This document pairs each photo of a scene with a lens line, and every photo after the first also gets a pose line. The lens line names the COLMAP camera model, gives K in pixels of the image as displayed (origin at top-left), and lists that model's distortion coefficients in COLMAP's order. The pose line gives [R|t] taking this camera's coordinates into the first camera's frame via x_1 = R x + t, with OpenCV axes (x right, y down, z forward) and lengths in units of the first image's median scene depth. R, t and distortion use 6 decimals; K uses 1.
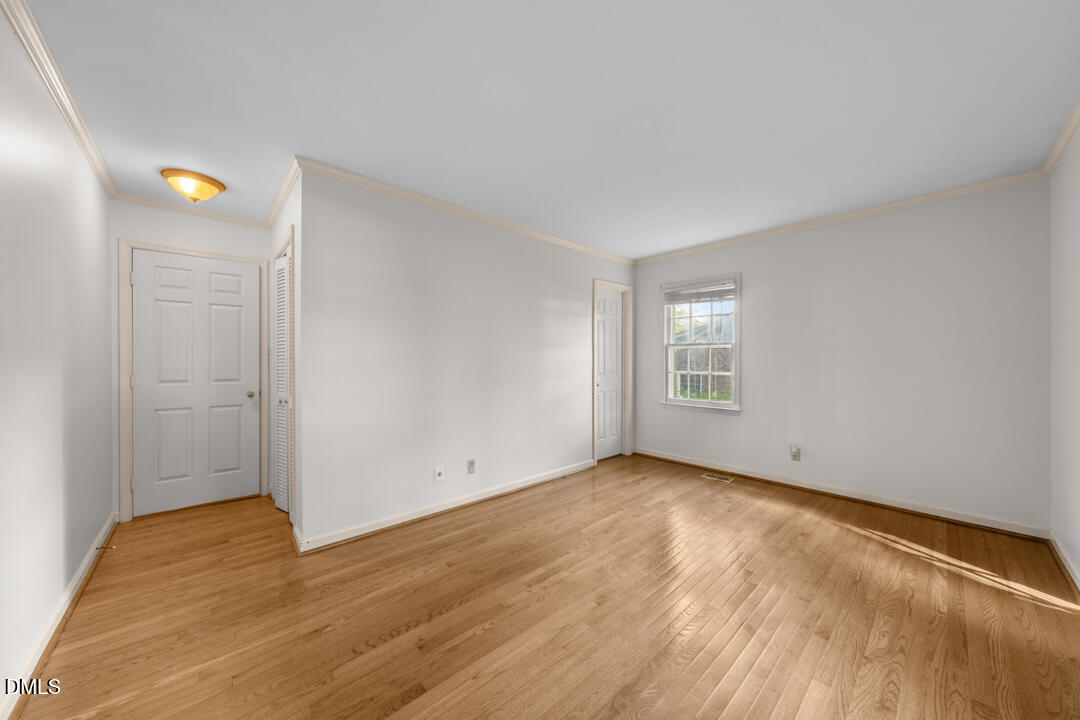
lens RADIAL K [[373.8, 0, 542.3], [0, 373.8, 358.7], [0, 0, 1]] dist [-0.003842, -0.000929]
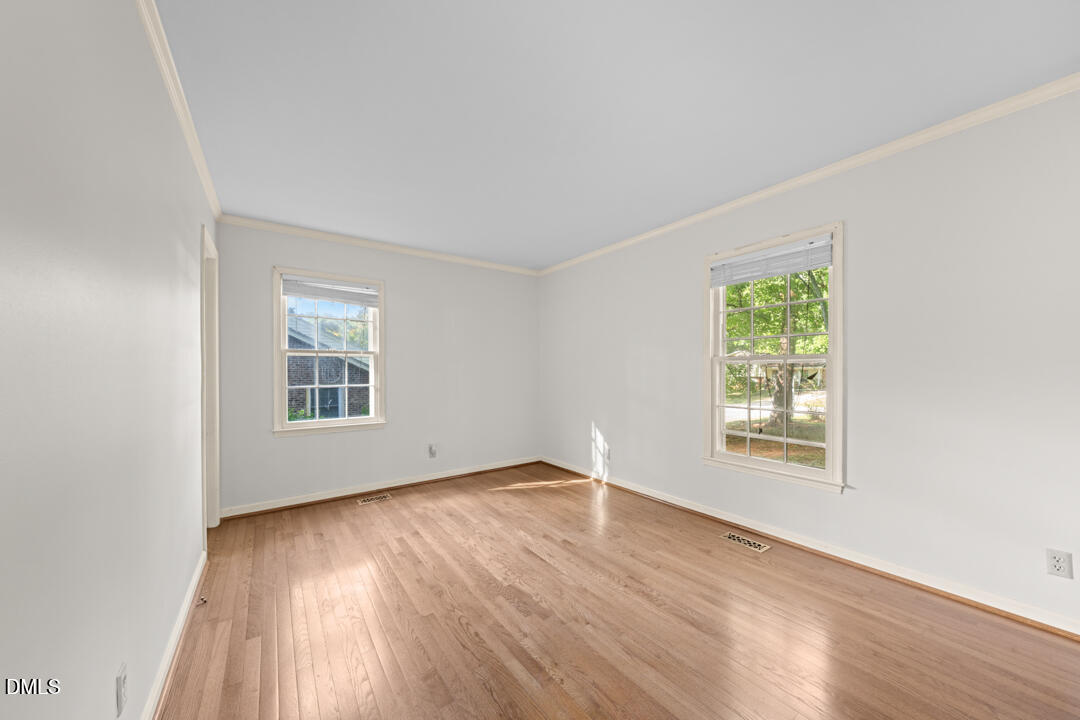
lens RADIAL K [[373.8, 0, 543.9], [0, 373.8, 369.2], [0, 0, 1]] dist [-0.003842, -0.000929]
pose [[0.119006, 0.002141, 0.992891, -0.433553], [0.007089, 0.999970, -0.003006, 0.006696], [-0.992868, 0.007397, 0.118987, 0.532711]]
